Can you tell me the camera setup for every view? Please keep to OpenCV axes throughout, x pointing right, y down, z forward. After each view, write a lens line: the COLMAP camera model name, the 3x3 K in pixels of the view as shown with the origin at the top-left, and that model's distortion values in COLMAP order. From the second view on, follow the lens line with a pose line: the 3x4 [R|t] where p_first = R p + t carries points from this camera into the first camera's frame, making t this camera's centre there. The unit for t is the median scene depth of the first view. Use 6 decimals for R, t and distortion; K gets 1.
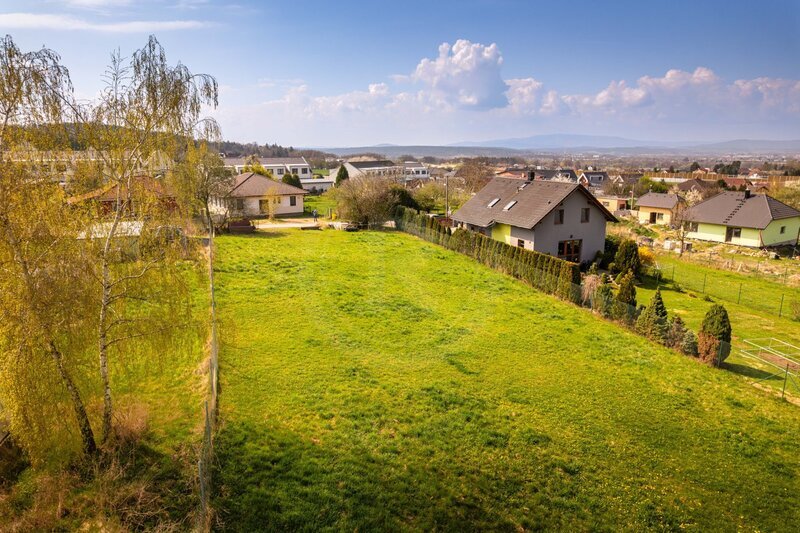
lens RADIAL K [[499.7, 0, 391.1], [0, 499.7, 267.4], [0, 0, 1]] dist [-0.061556, 0.038607]
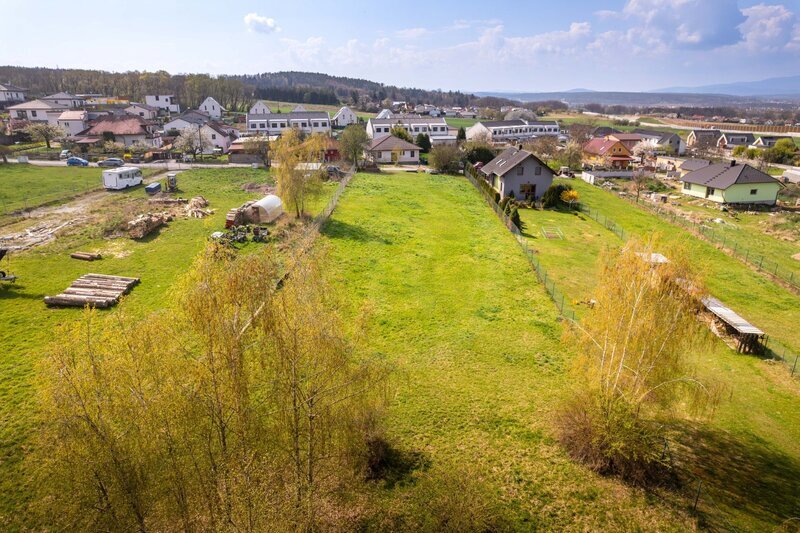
lens RADIAL K [[499.7, 0, 399.6], [0, 499.7, 262.6], [0, 0, 1]] dist [-0.061556, 0.038607]
pose [[0.940928, 0.108939, -0.320604, 0.345142], [-0.077999, 0.991103, 0.107851, 0.046173], [0.329500, -0.076474, 0.941053, -0.589436]]
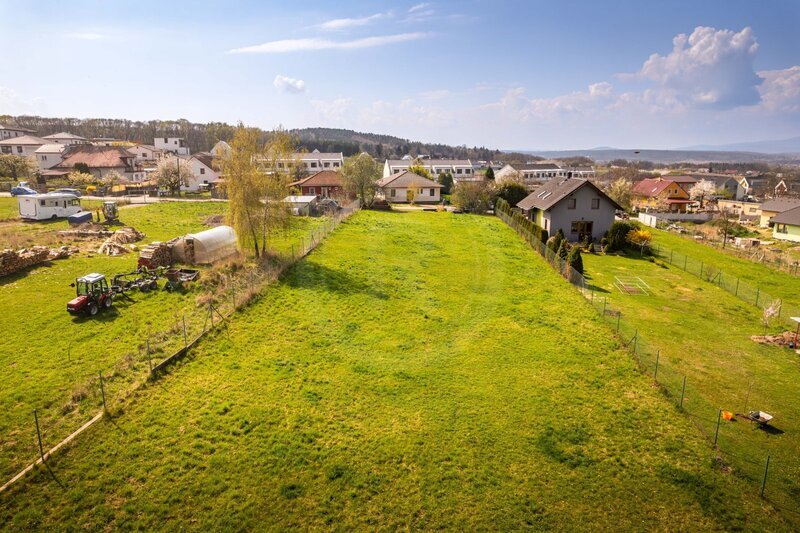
lens RADIAL K [[499.7, 0, 399.0], [0, 499.7, 264.1], [0, 0, 1]] dist [-0.061556, 0.038607]
pose [[0.922329, 0.085045, -0.376930, 0.271276], [-0.089196, 0.995993, 0.006465, 0.065159], [0.375970, 0.027658, 0.926219, -0.302112]]
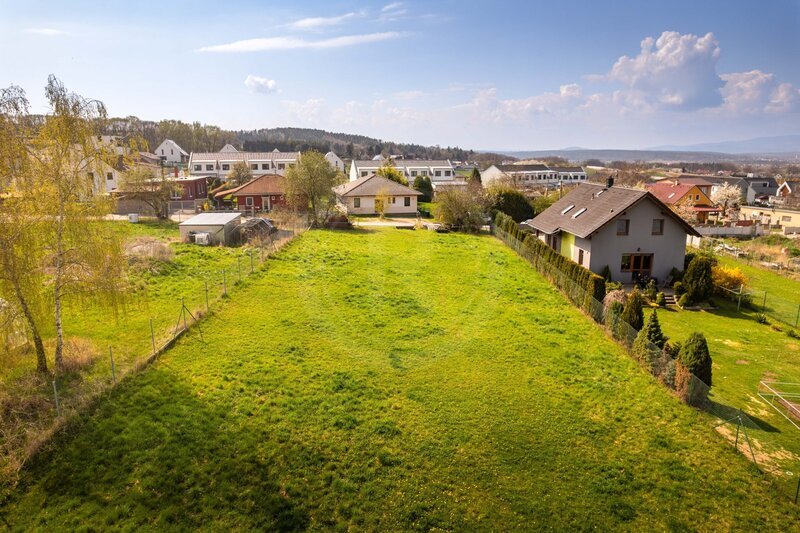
lens RADIAL K [[499.7, 0, 399.8], [0, 499.7, 265.1], [0, 0, 1]] dist [-0.061556, 0.038607]
pose [[0.941883, 0.074477, -0.327582, 0.160151], [-0.077831, 0.996962, 0.002879, -0.001539], [0.326801, 0.022785, 0.944818, 0.002331]]
